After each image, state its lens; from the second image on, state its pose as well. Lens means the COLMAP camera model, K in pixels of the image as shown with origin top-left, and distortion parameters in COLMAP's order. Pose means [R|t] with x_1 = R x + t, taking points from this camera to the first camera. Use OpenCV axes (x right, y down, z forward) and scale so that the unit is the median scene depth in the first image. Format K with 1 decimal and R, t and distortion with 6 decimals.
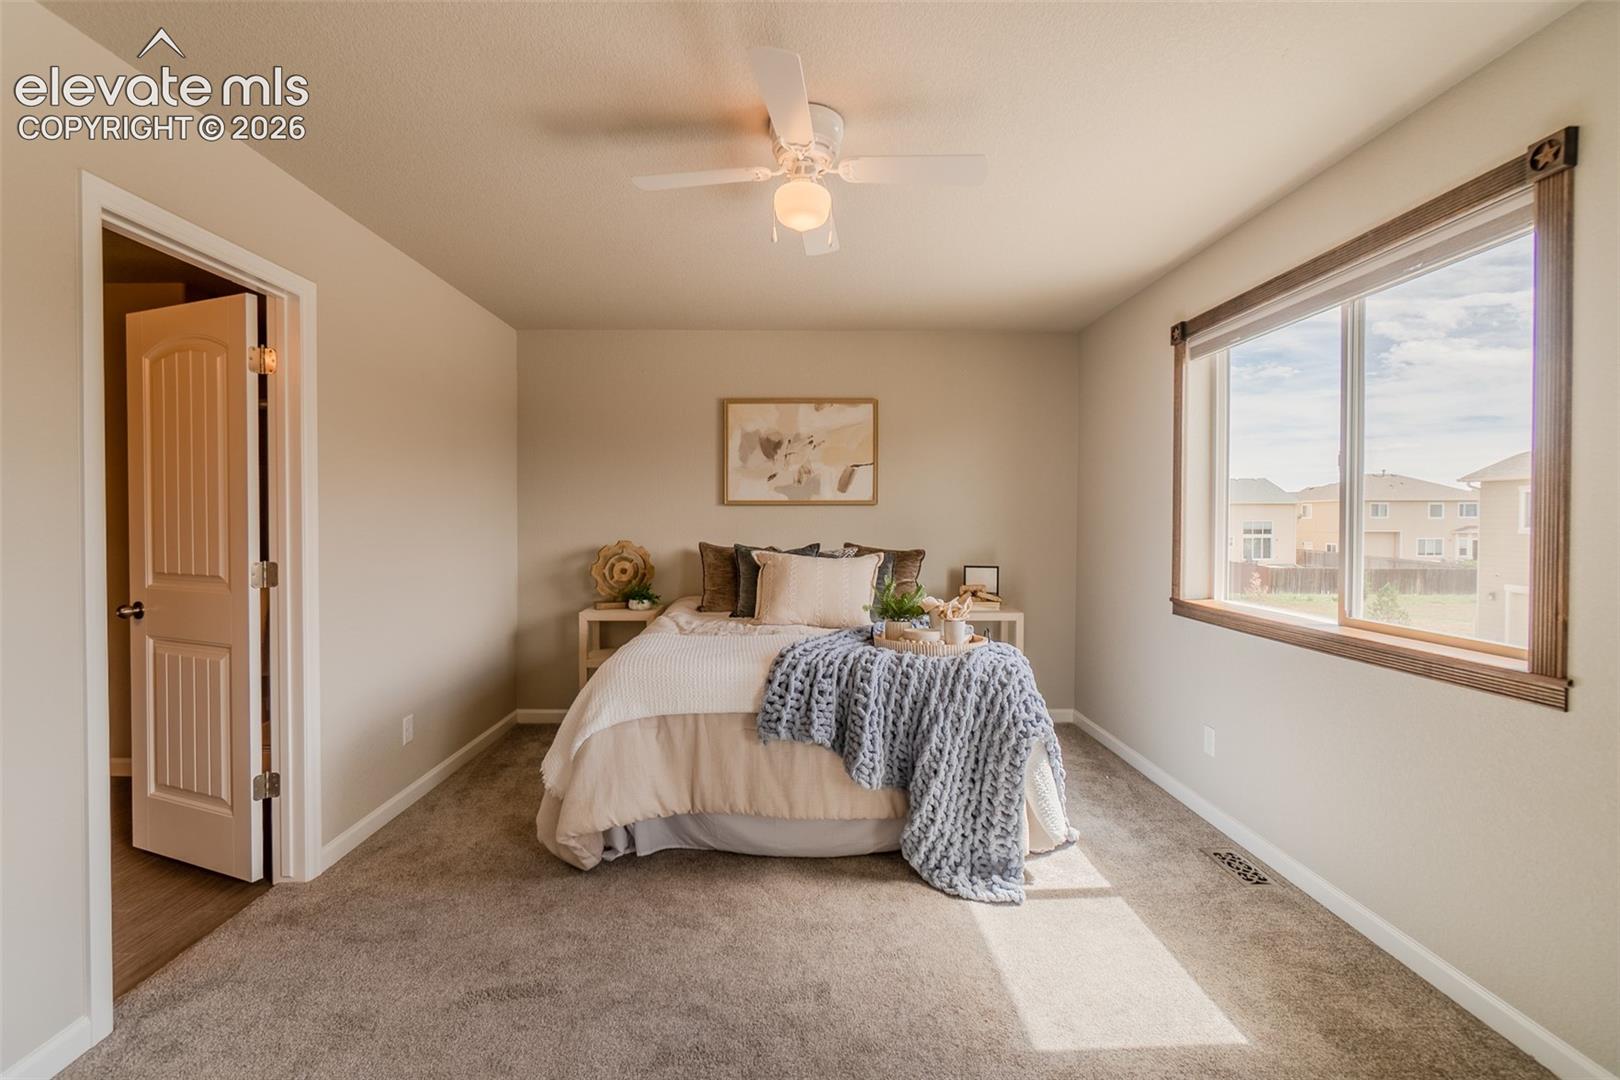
lens RADIAL K [[698.0, 0, 796.6], [0, 698.0, 532.6], [0, 0, 1]] dist [-0.000613, -0.000298]
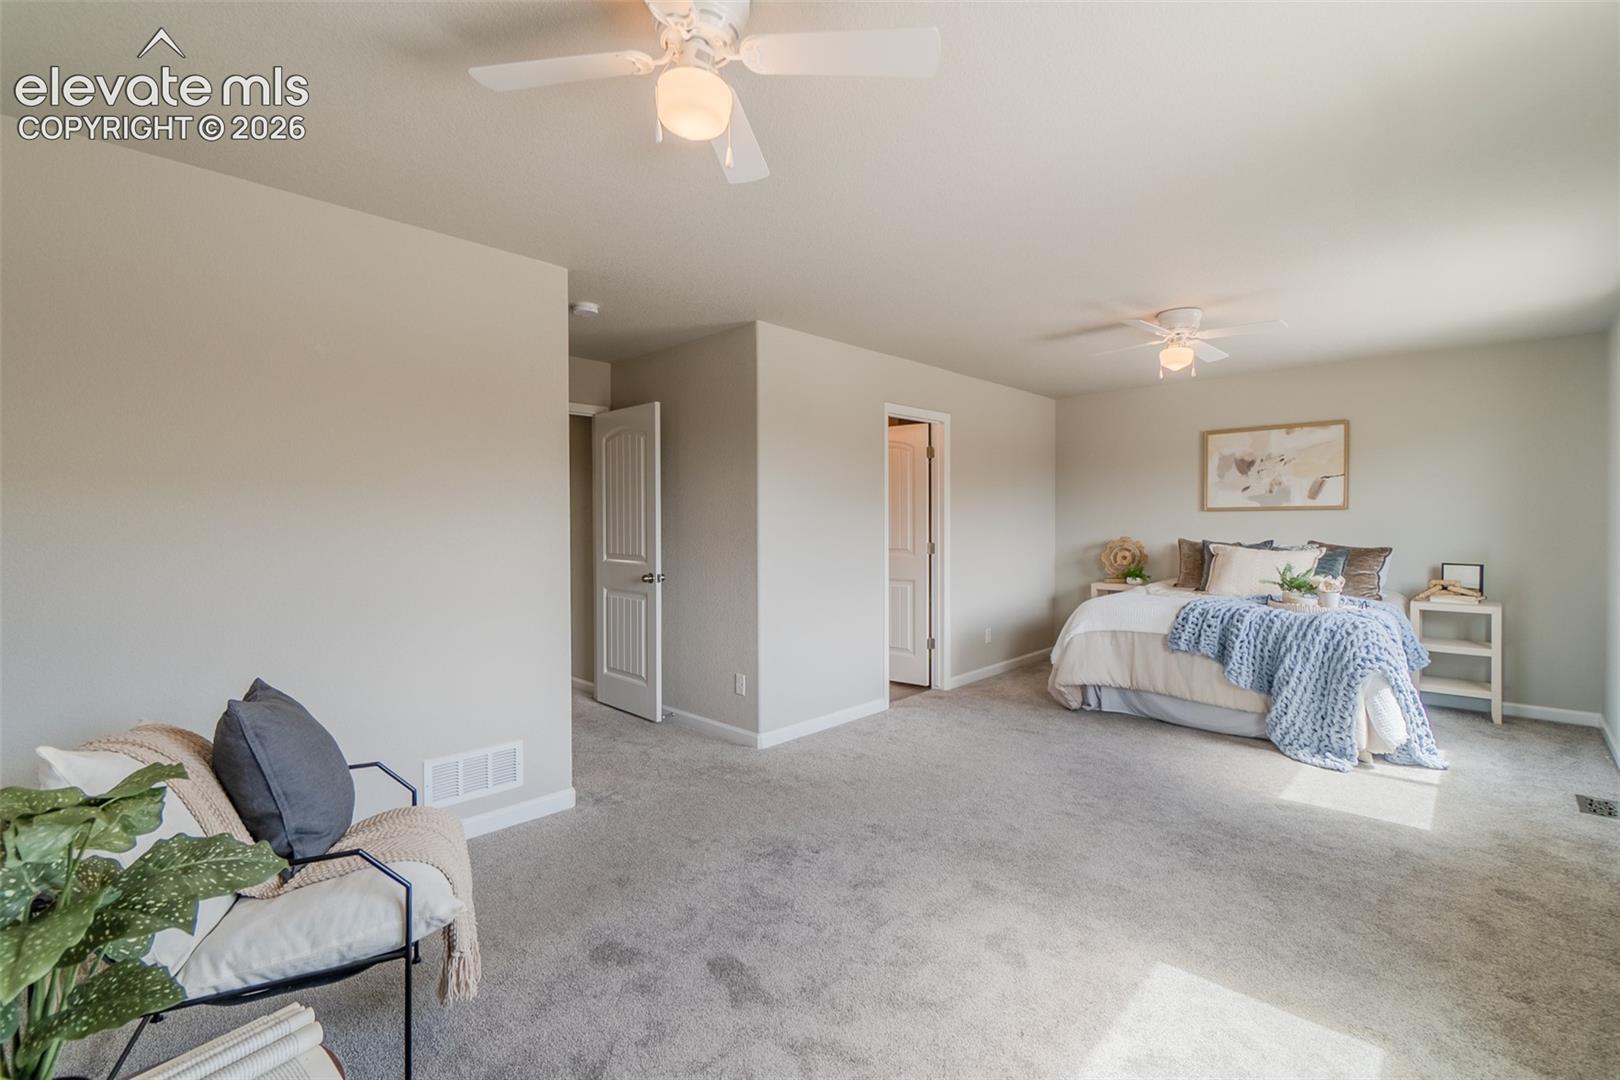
lens RADIAL K [[698.0, 0, 796.6], [0, 698.0, 532.6], [0, 0, 1]] dist [-0.000613, -0.000298]
pose [[0.705635, 0.006512, -0.708545, 0.515431], [-0.007886, 0.999968, 0.001337, 0.010744], [0.708531, 0.004645, 0.705664, -0.874458]]
